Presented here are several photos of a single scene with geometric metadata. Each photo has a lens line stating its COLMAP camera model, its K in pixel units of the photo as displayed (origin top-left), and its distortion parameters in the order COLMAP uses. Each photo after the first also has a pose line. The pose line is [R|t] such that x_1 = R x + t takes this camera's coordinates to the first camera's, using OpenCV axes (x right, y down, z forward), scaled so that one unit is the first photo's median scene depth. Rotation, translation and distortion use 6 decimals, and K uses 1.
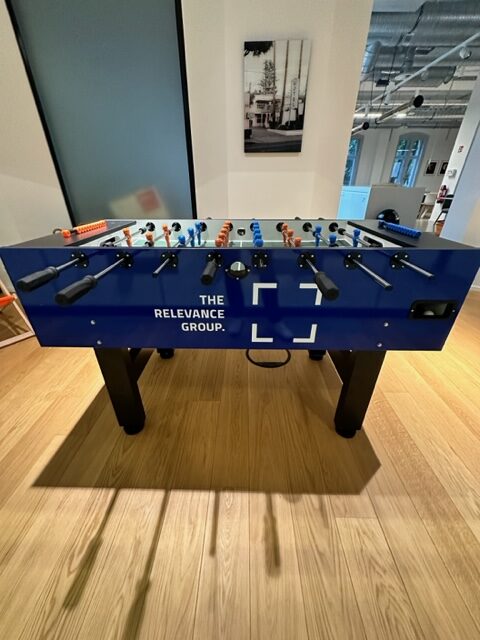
lens RADIAL K [[252.2, 0, 240.0], [0, 252.2, 320.0], [0, 0, 1]] dist [-0.001694, -0.000192]
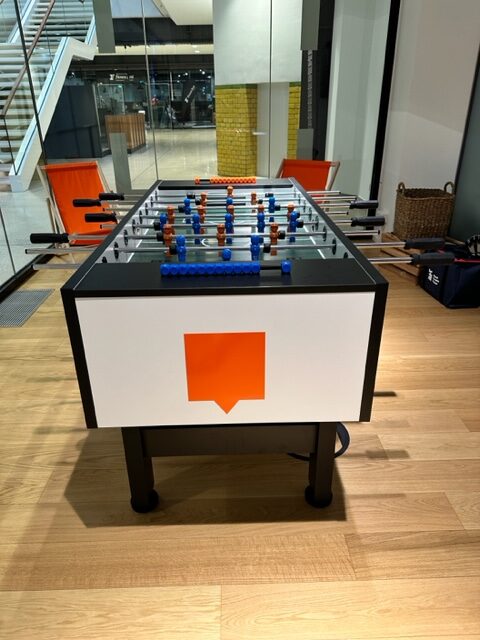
lens RADIAL K [[453.1, 0, 234.7], [0, 453.1, 312.9], [0, 0, 1]] dist [0.002908, -0.005660]
pose [[0.044113, 0.421388, -0.905807, 1.714950], [-0.463626, 0.811776, 0.355065, -0.707098], [0.884932, 0.404293, 0.231176, 0.910104]]
